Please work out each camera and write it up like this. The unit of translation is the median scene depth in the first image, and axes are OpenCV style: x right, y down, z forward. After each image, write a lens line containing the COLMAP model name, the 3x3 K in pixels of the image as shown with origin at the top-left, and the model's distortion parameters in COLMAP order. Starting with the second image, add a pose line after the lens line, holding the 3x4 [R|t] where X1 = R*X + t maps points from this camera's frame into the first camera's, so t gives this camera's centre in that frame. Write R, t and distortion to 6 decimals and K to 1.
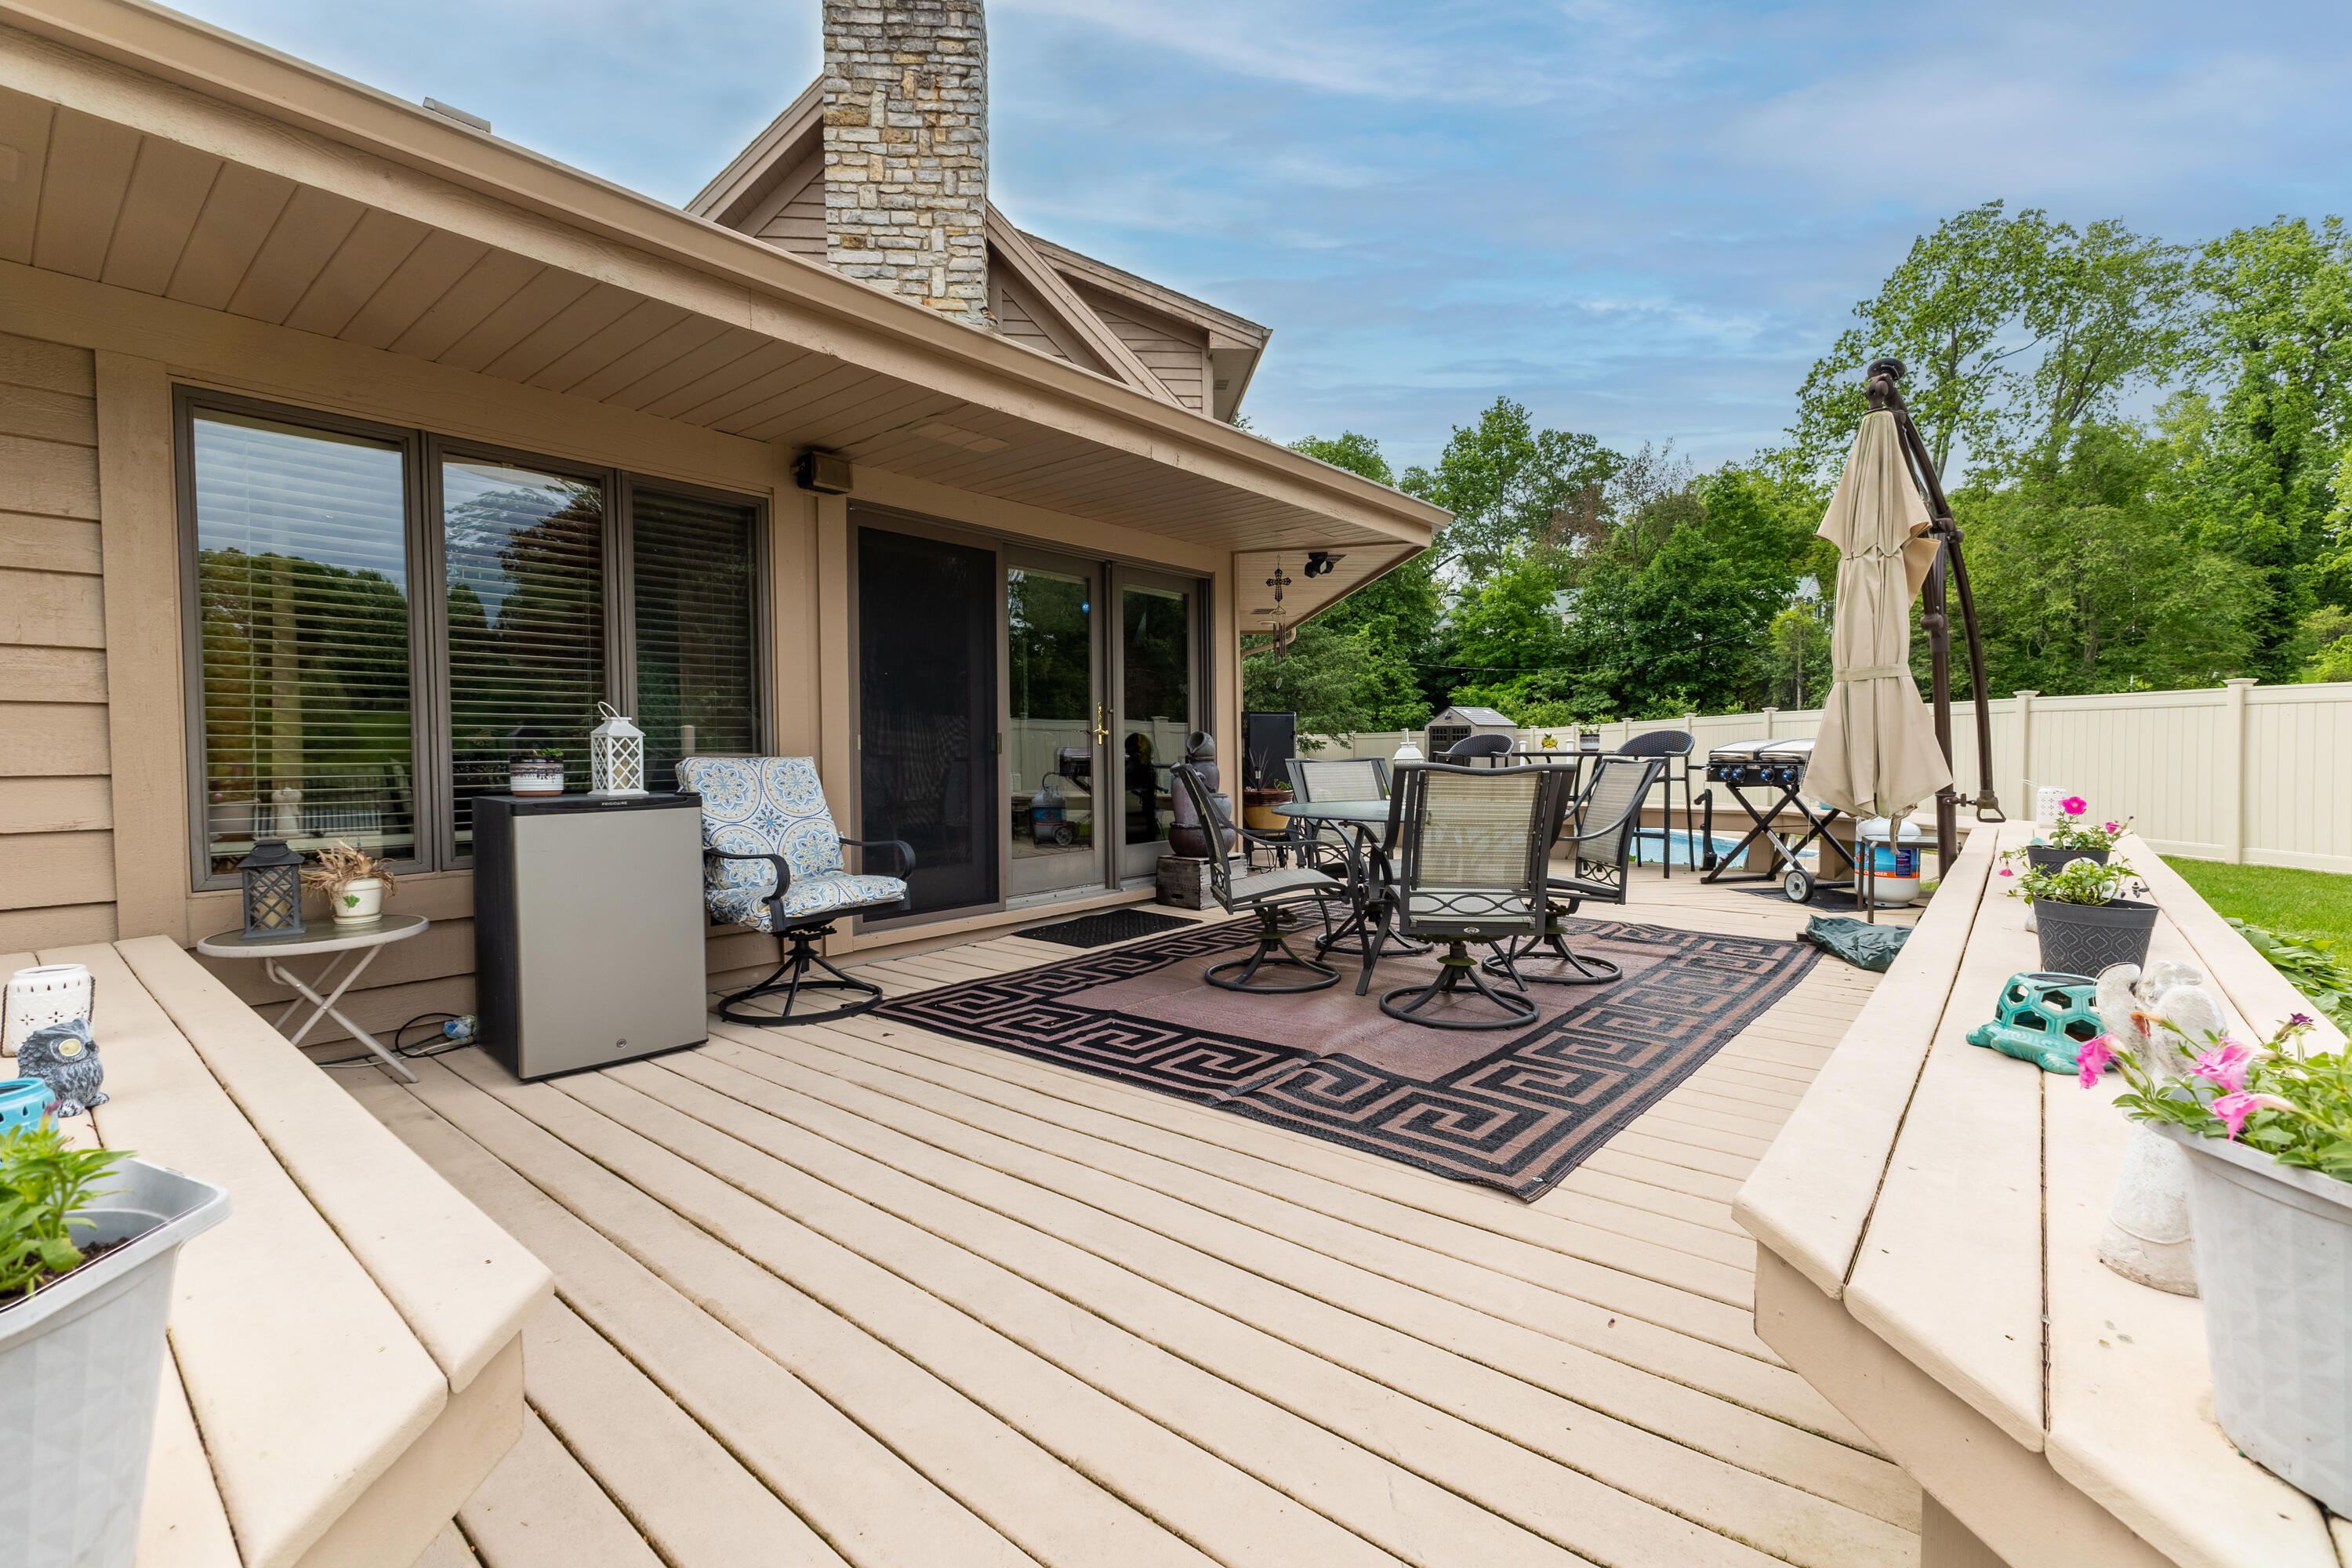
lens RADIAL K [[1007.9, 0, 1176.0], [0, 1007.9, 784.0], [0, 0, 1]] dist [0.014716, -0.008437]
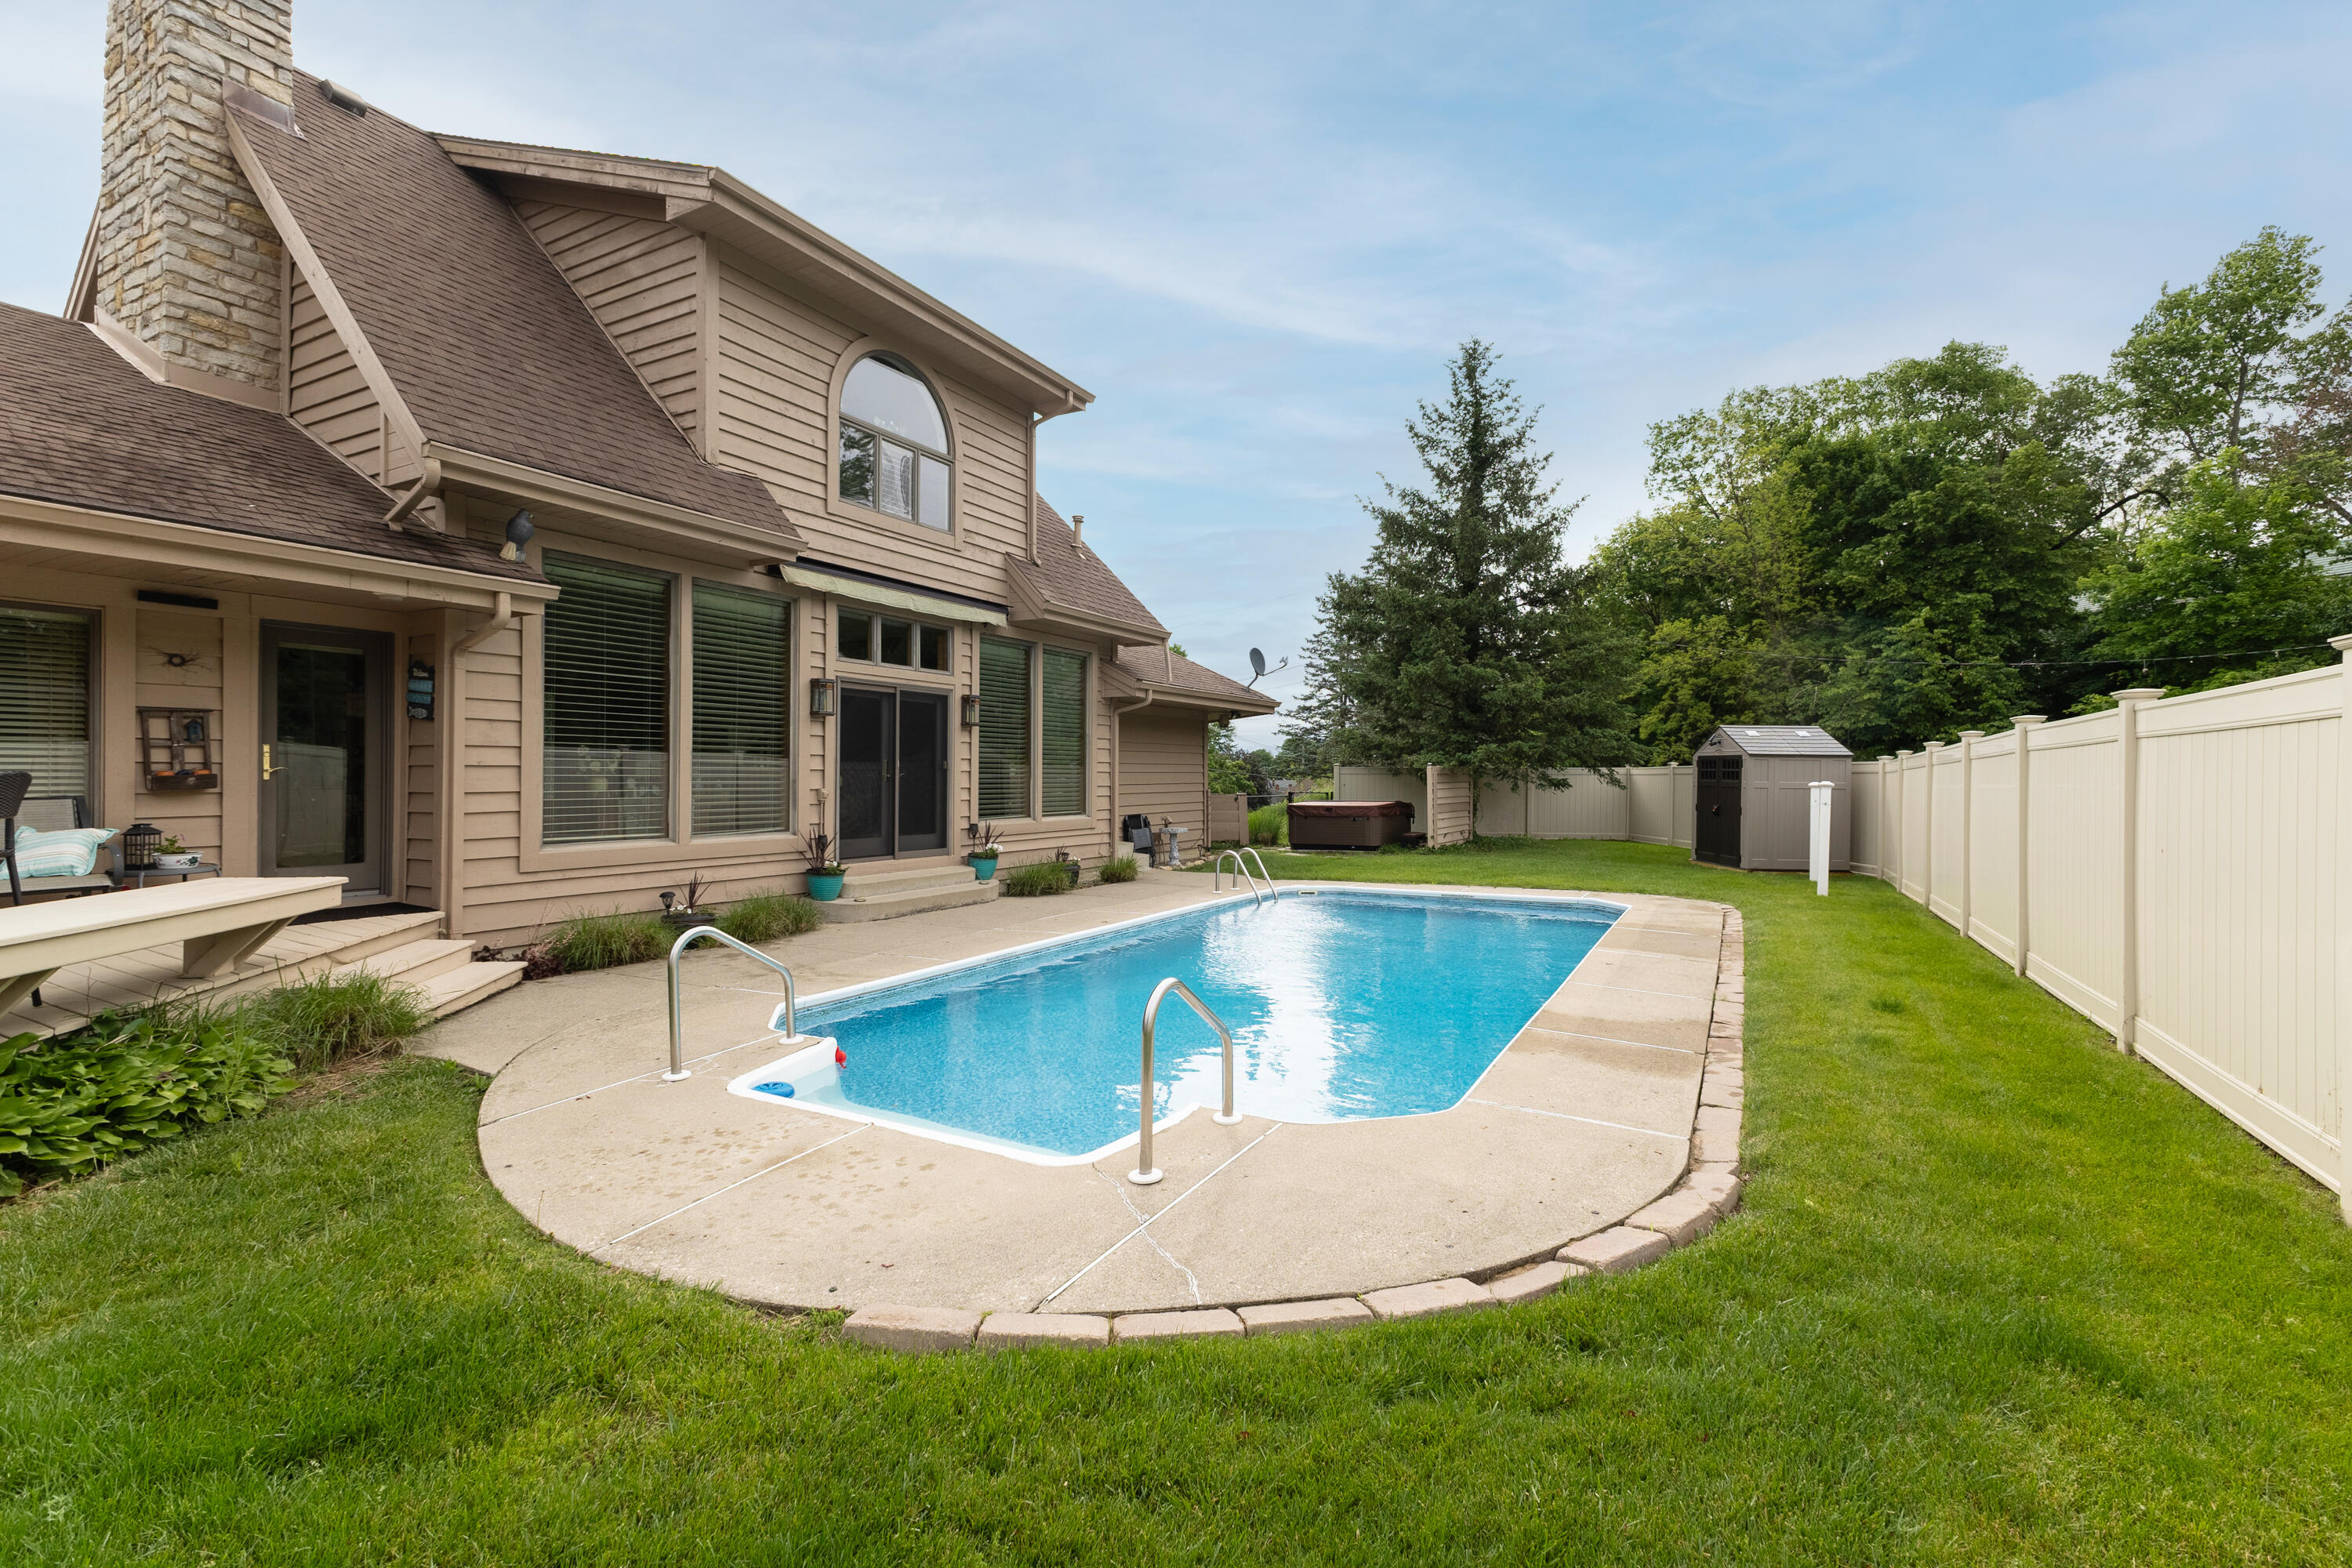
lens RADIAL K [[1007.9, 0, 1176.0], [0, 1007.9, 784.0], [0, 0, 1]] dist [0.014716, -0.008437]
pose [[0.820839, 0.018486, -0.570860, 0.165682], [-0.035073, 0.999221, -0.018074, -0.008284], [0.570082, 0.034858, 0.820848, 0.142678]]
